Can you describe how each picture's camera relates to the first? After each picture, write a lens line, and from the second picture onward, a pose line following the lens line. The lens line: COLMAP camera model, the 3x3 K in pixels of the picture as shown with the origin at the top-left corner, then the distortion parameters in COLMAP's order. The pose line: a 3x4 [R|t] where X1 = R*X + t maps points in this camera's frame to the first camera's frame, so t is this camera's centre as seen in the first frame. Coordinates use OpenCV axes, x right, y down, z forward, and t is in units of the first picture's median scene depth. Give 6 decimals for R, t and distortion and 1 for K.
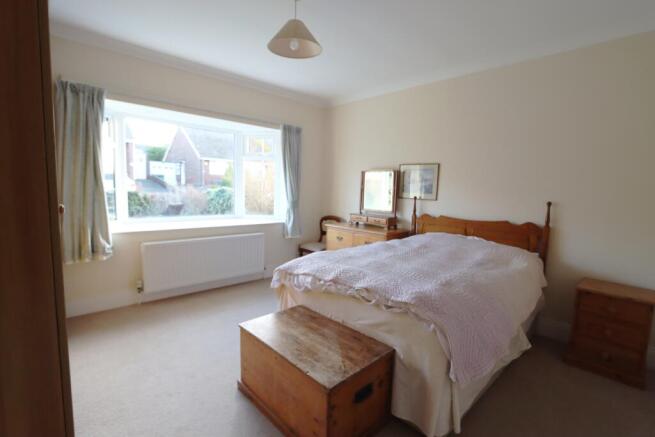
lens RADIAL K [[306.6, 0, 327.5], [0, 306.6, 218.5], [0, 0, 1]] dist [0.001598, 0.000168]
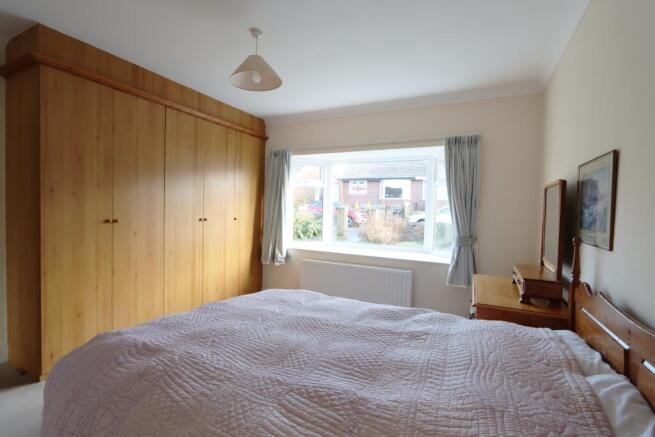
lens RADIAL K [[309.1, 0, 327.5], [0, 309.1, 218.5], [0, 0, 1]] dist [0.000543, -0.000104]
pose [[0.358595, 0.004939, -0.933480, 0.589400], [-0.115479, 0.992540, -0.039110, -0.044007], [0.926323, 0.121822, 0.356491, 0.557685]]
